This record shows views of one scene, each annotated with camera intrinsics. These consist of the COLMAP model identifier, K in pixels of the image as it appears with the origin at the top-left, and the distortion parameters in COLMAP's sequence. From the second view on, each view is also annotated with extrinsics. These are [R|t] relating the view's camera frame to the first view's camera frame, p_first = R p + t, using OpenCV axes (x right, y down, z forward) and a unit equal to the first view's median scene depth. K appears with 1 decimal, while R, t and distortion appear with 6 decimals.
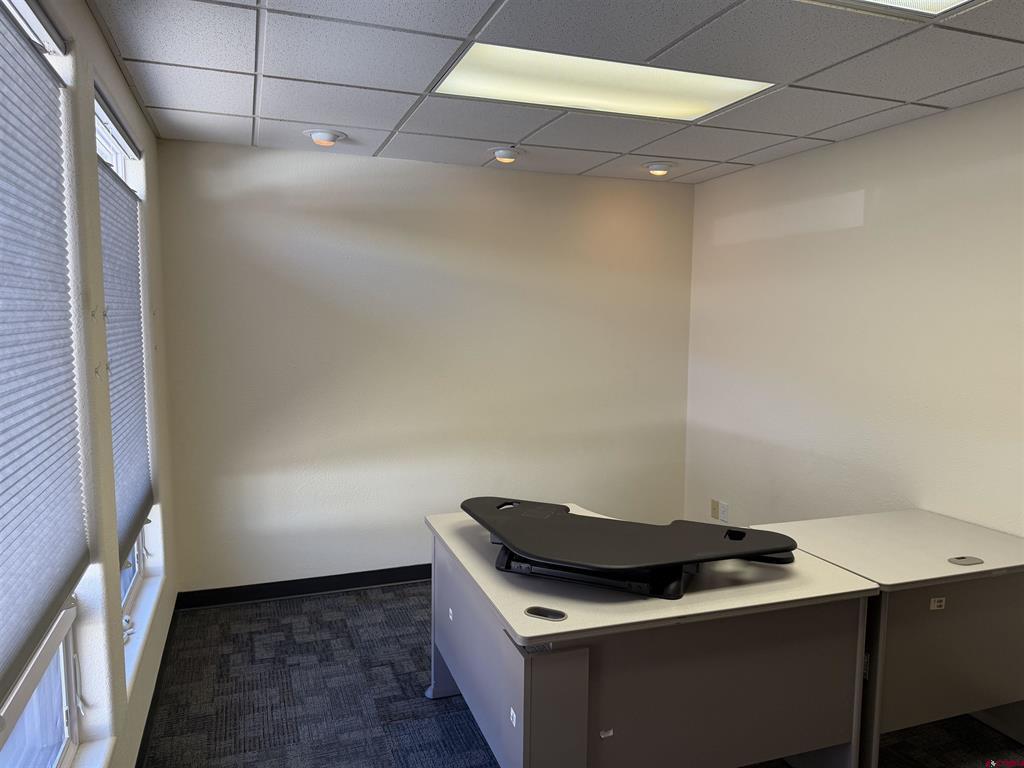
lens RADIAL K [[727.7, 0, 513.9], [0, 727.7, 384.6], [0, 0, 1]] dist [0.036691, -0.042569]
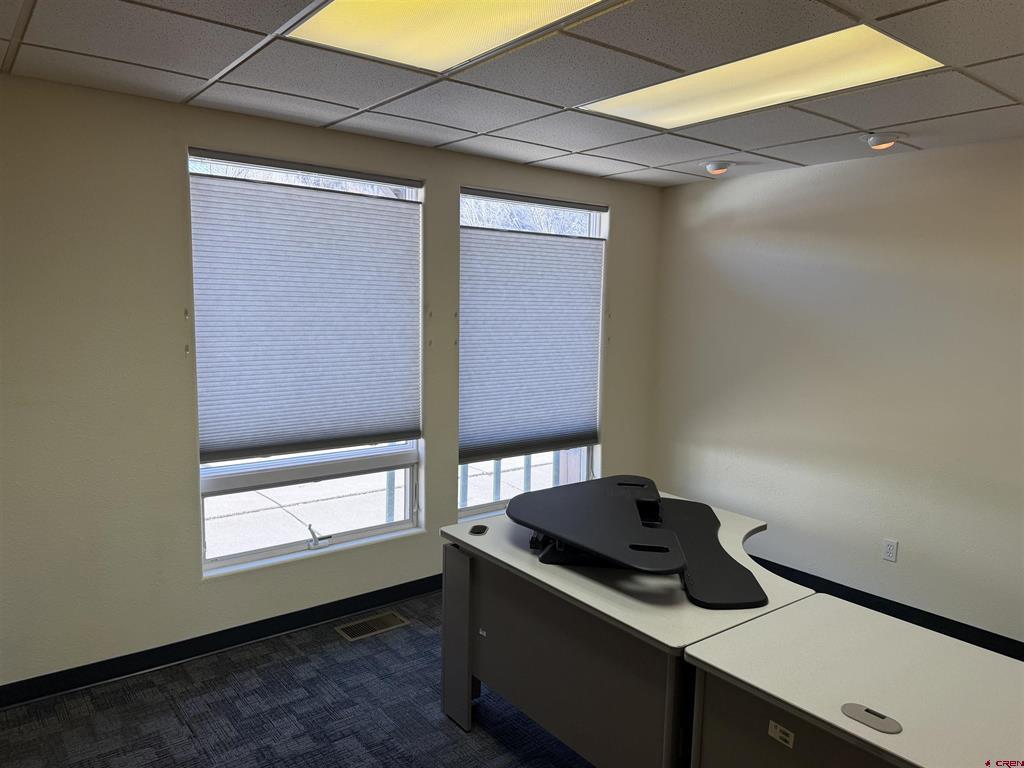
lens RADIAL K [[727.7, 0, 513.9], [0, 727.7, 384.7], [0, 0, 1]] dist [0.036691, -0.042569]
pose [[0.308911, 0.105234, -0.945251, 1.131741], [-0.110355, 0.991113, 0.074276, -0.061845], [0.944667, 0.081369, 0.317779, 0.499459]]
